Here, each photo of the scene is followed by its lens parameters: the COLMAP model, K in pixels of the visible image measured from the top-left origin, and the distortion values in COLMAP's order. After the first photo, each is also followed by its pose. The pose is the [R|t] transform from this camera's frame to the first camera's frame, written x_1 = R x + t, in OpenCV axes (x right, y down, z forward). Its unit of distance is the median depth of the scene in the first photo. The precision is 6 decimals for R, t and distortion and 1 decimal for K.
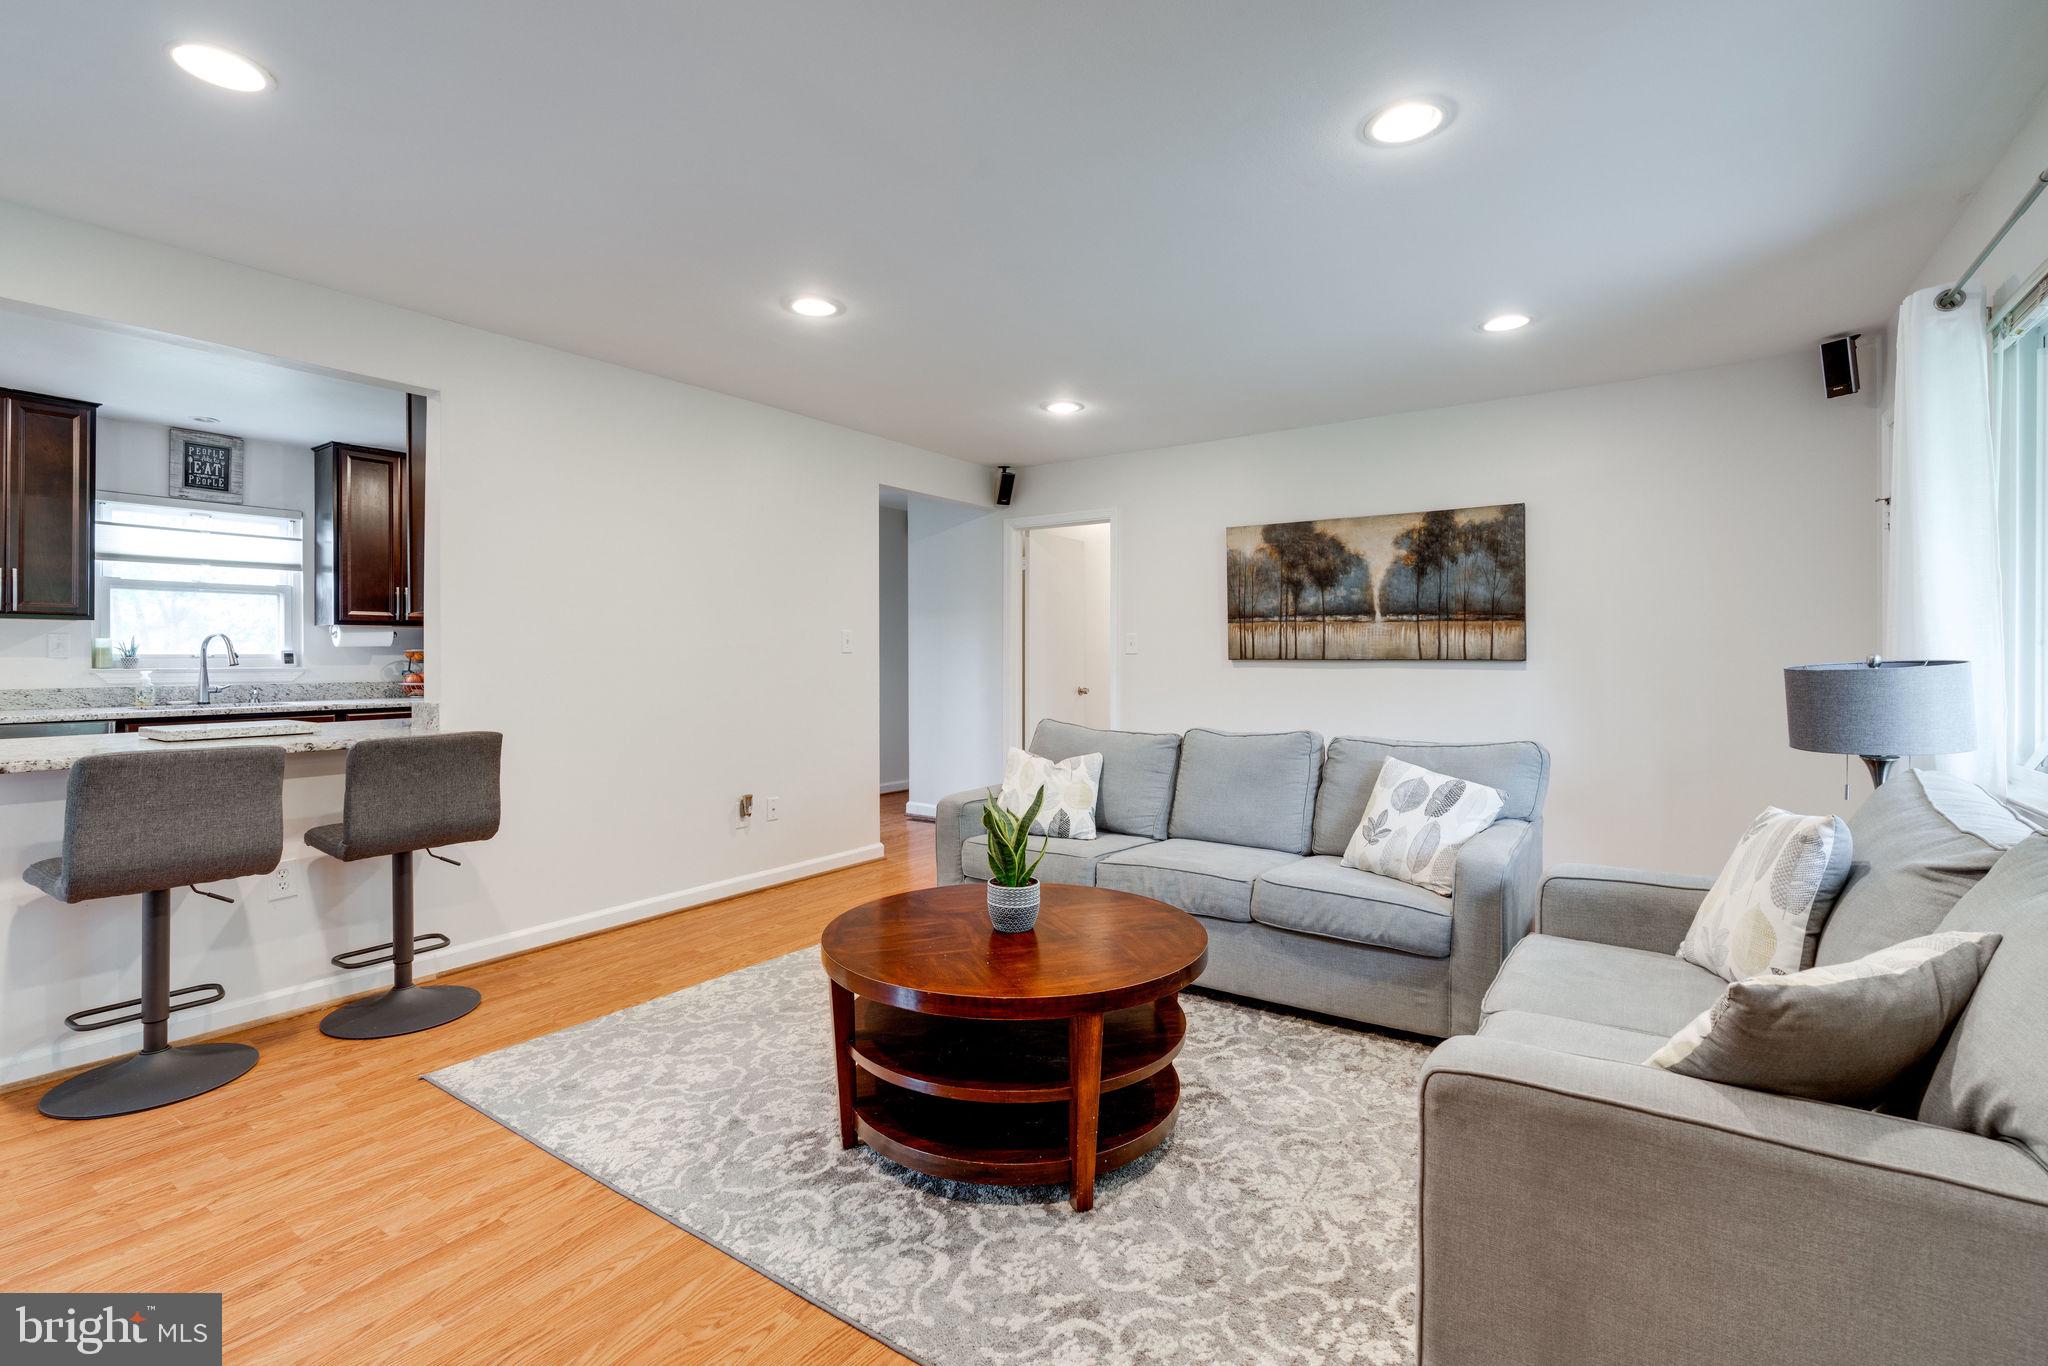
lens RADIAL K [[929.2, 0, 1017.4], [0, 929.2, 656.9], [0, 0, 1]] dist [-0.000429, 0.000086]
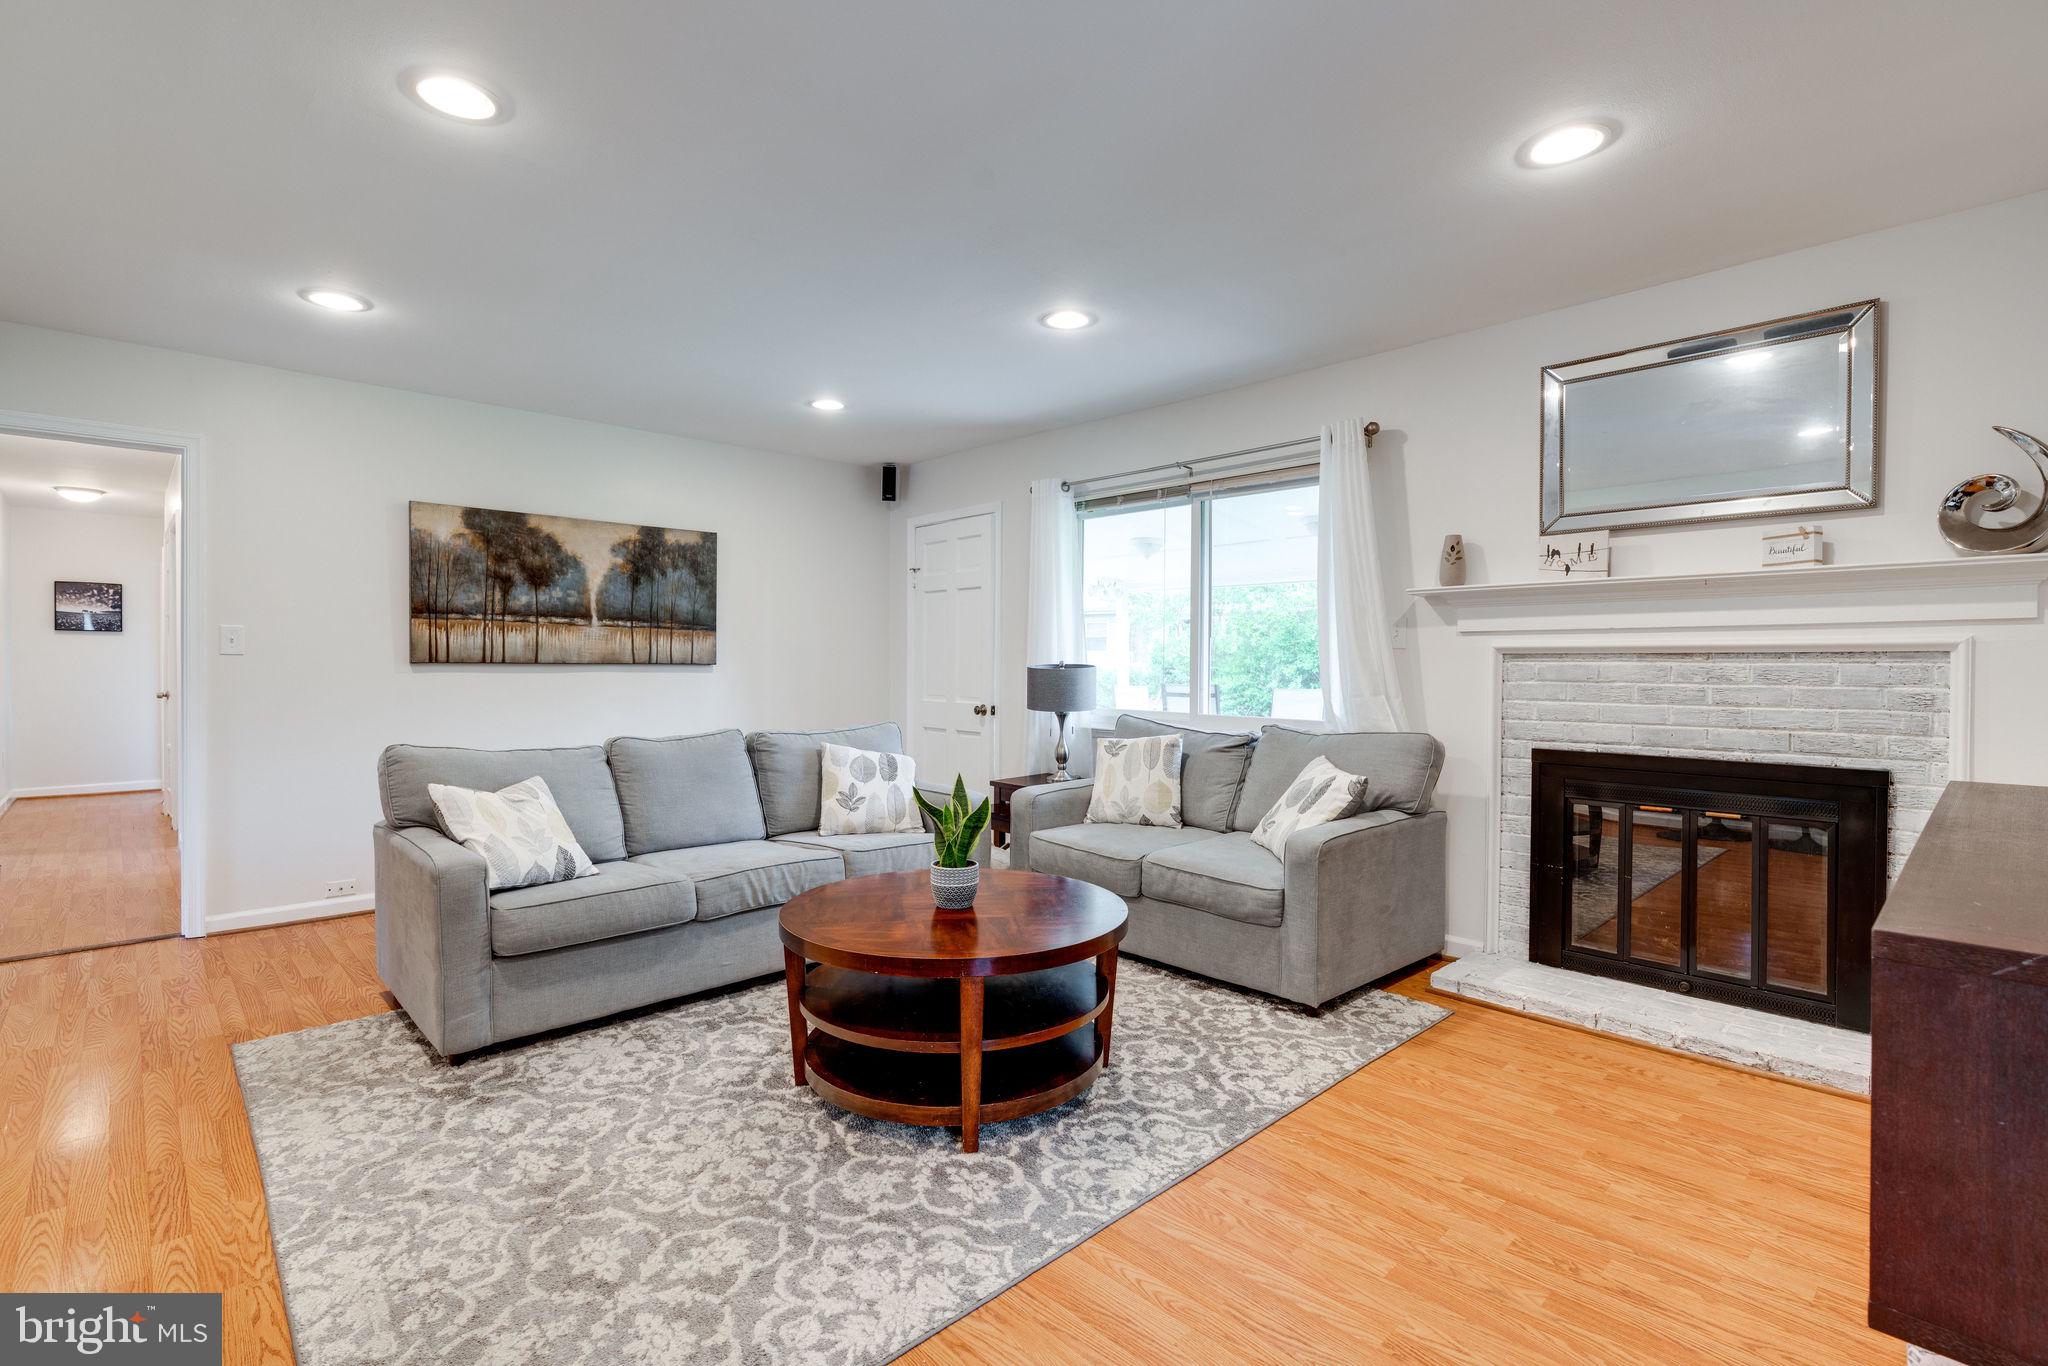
lens RADIAL K [[948.3, 0, 1021.3], [0, 948.3, 674.7], [0, 0, 1]] dist [-0.002412, 0.000838]
pose [[0.196579, -0.009890, 0.980438, -0.540663], [-0.003076, 0.999938, 0.010704, 0.002723], [-0.980483, -0.005120, 0.196536, 0.349194]]
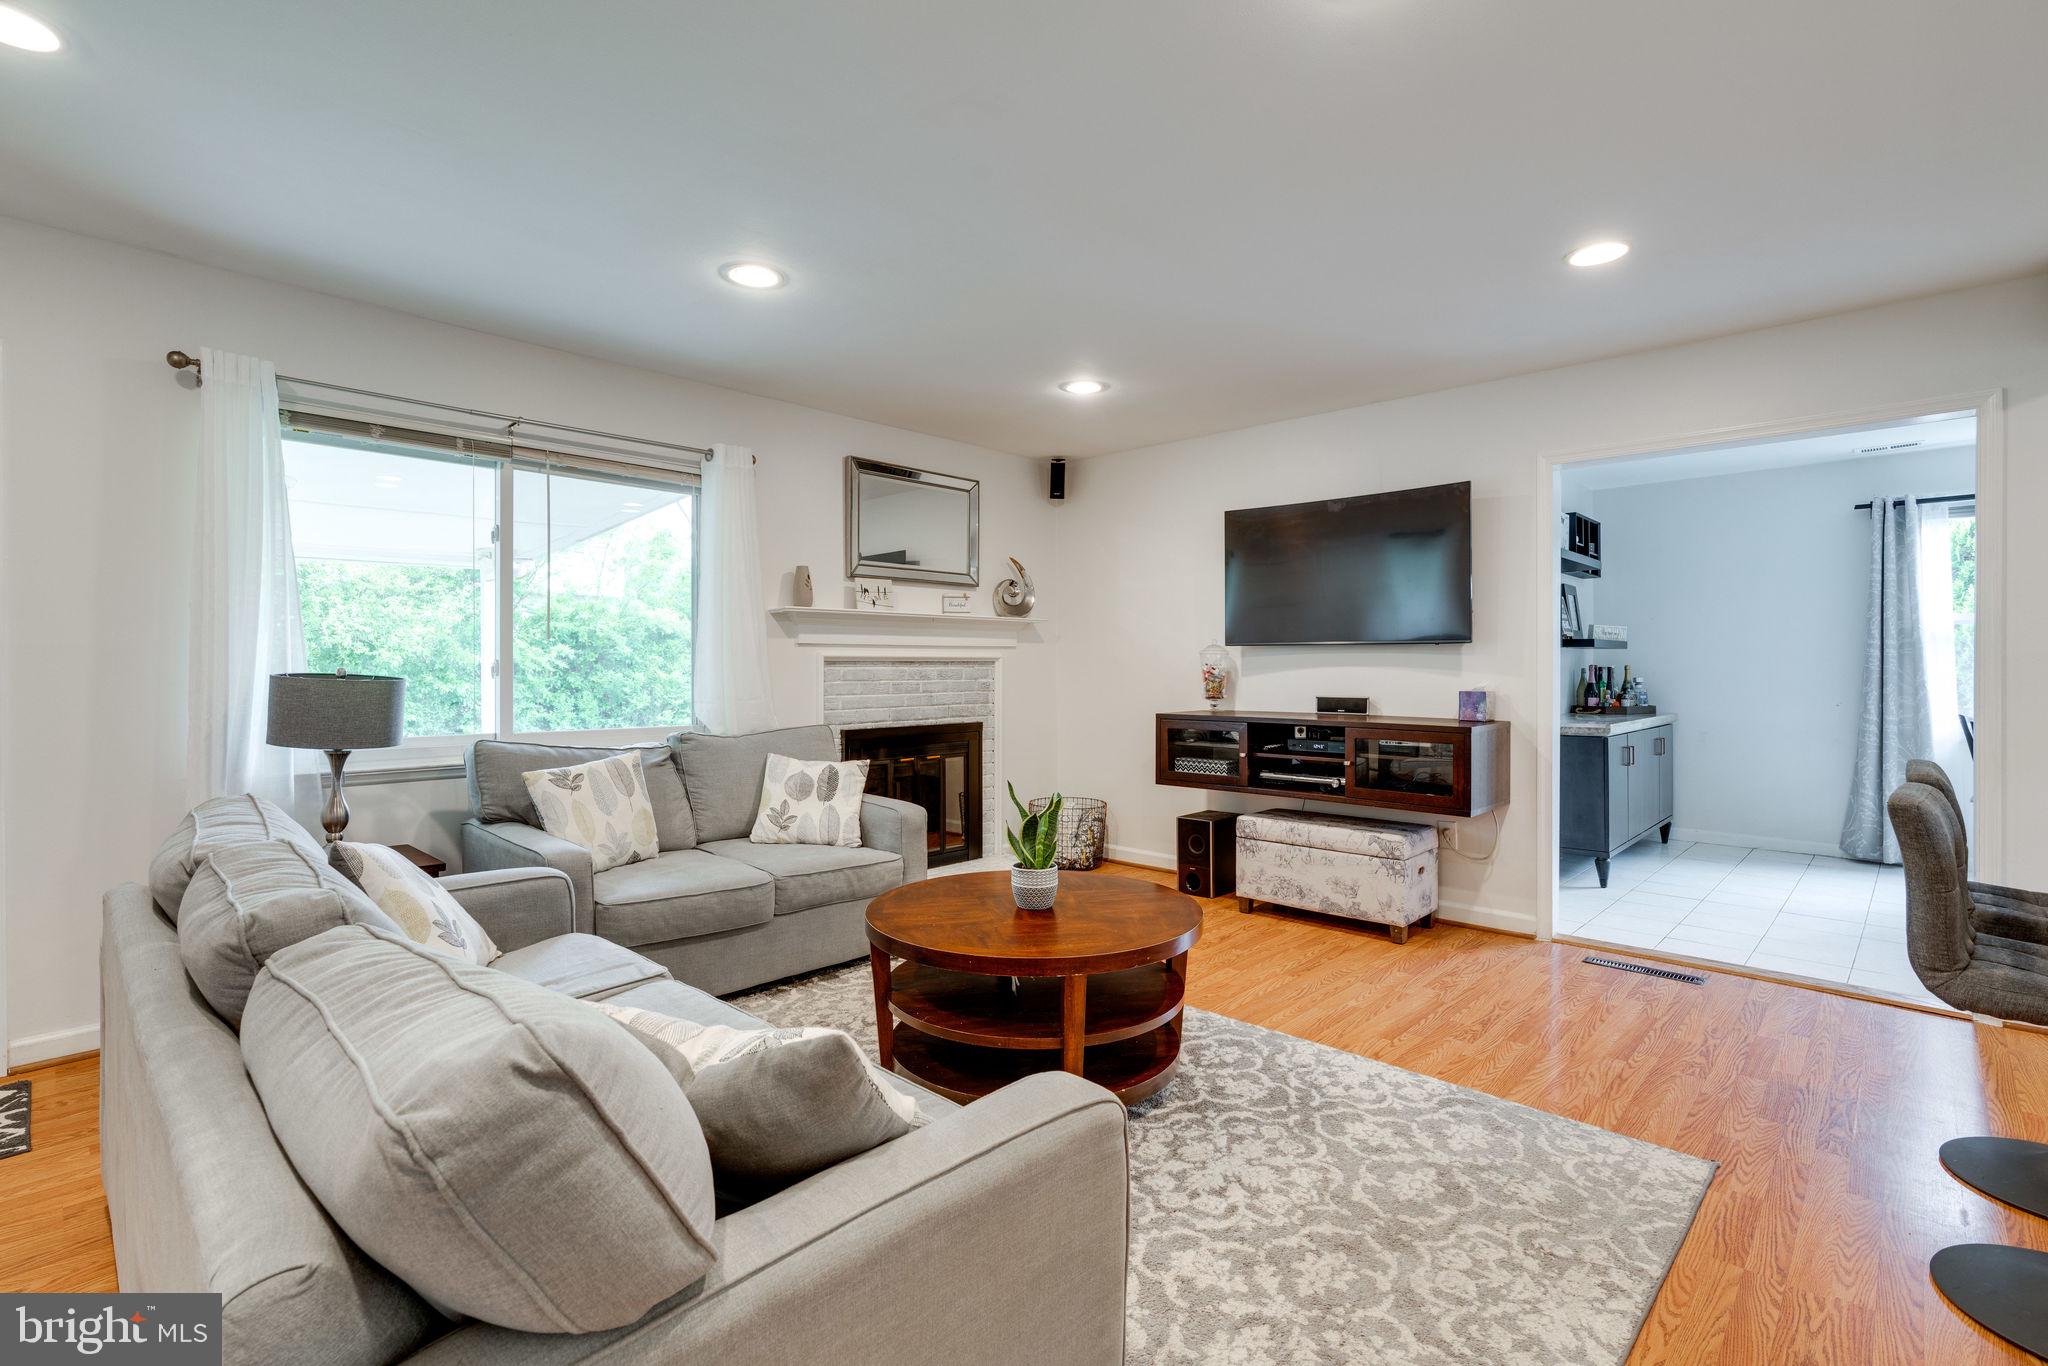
lens RADIAL K [[938.0, 0, 1015.8], [0, 938.0, 669.8], [0, 0, 1]] dist [-0.001170, 0.000937]
pose [[-0.988045, 0.003440, 0.154128, -0.079572], [0.004092, 0.999984, 0.003915, -0.000893], [-0.154112, 0.004499, -0.988043, 1.060240]]
